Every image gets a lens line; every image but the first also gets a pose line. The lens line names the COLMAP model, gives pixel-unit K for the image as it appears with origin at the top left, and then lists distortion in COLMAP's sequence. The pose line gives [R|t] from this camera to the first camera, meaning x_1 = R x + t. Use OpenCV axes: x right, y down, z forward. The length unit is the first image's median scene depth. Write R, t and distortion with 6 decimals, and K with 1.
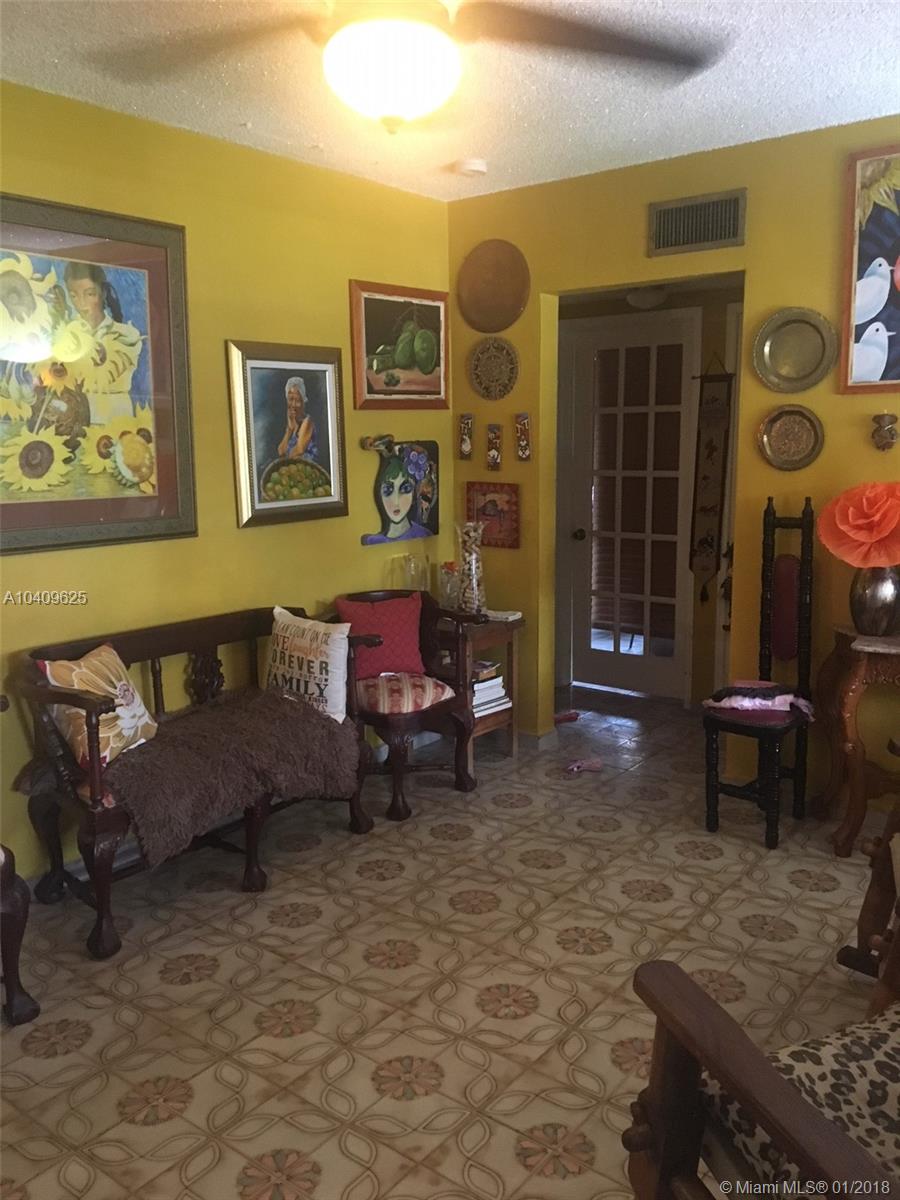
lens RADIAL K [[1009.4, 0, 451.8], [0, 1009.4, 600.4], [0, 0, 1]] dist [0.101013, -0.146981]
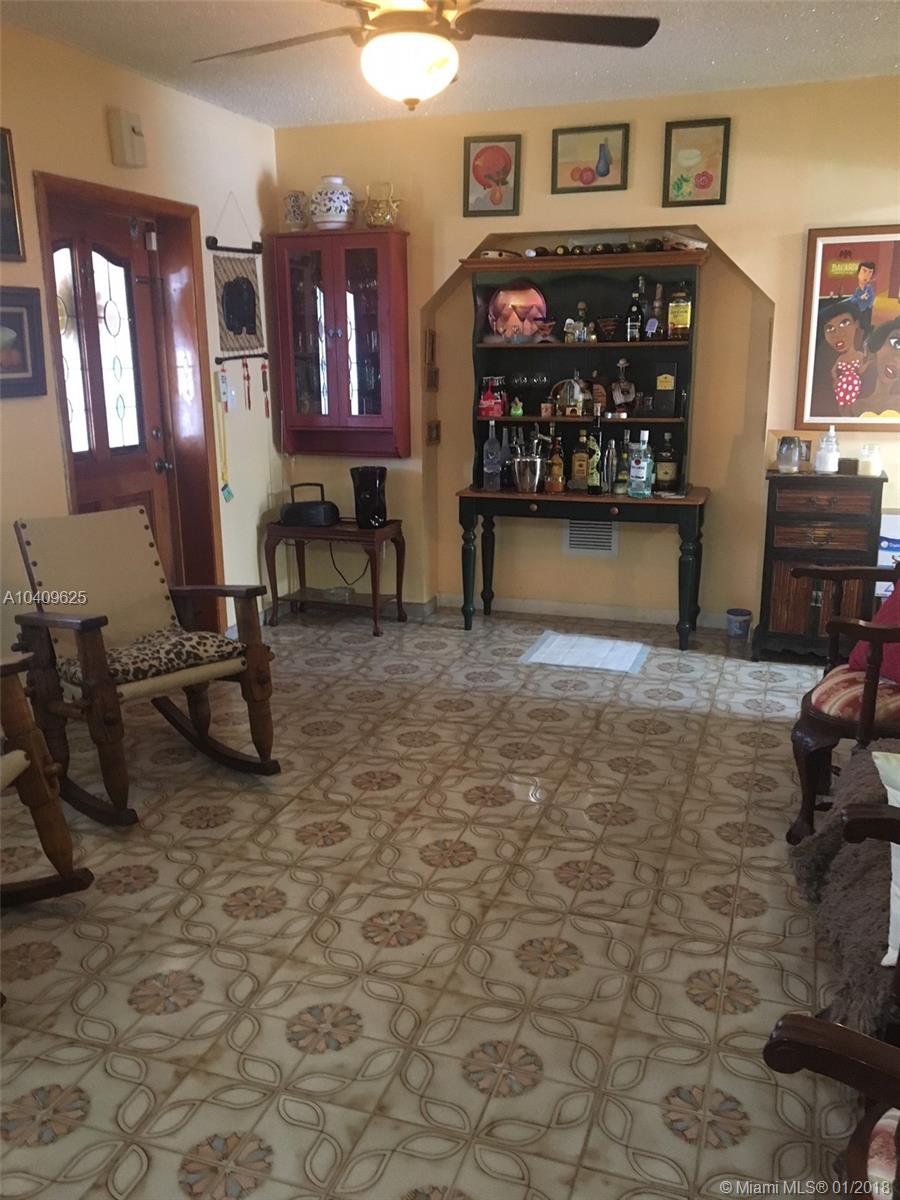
lens RADIAL K [[1004.5, 0, 449.8], [0, 1004.5, 598.0], [0, 0, 1]] dist [0.110923, -0.182999]
pose [[-0.947866, 0.095177, -0.304123, 0.199106], [-0.034818, 0.917710, 0.395721, -0.204547], [0.316760, 0.385680, -0.866553, 1.291455]]
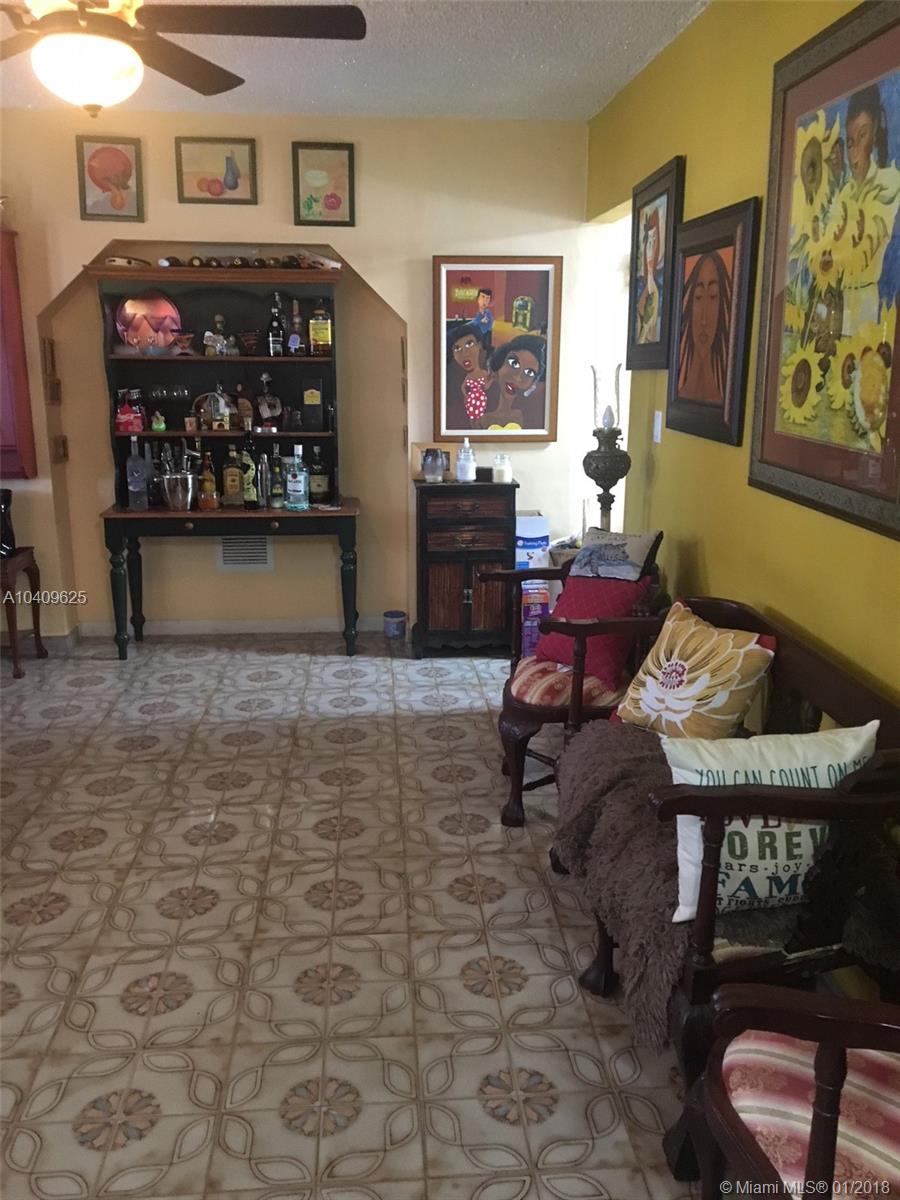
lens RADIAL K [[1006.0, 0, 450.0], [0, 1006.0, 600.0], [0, 0, 1]] dist [0.093065, -0.132611]
pose [[-0.738822, 0.171614, -0.651683, 0.291761], [-0.108519, 0.924113, 0.366385, -0.213026], [0.665106, 0.341413, -0.664131, 1.234833]]
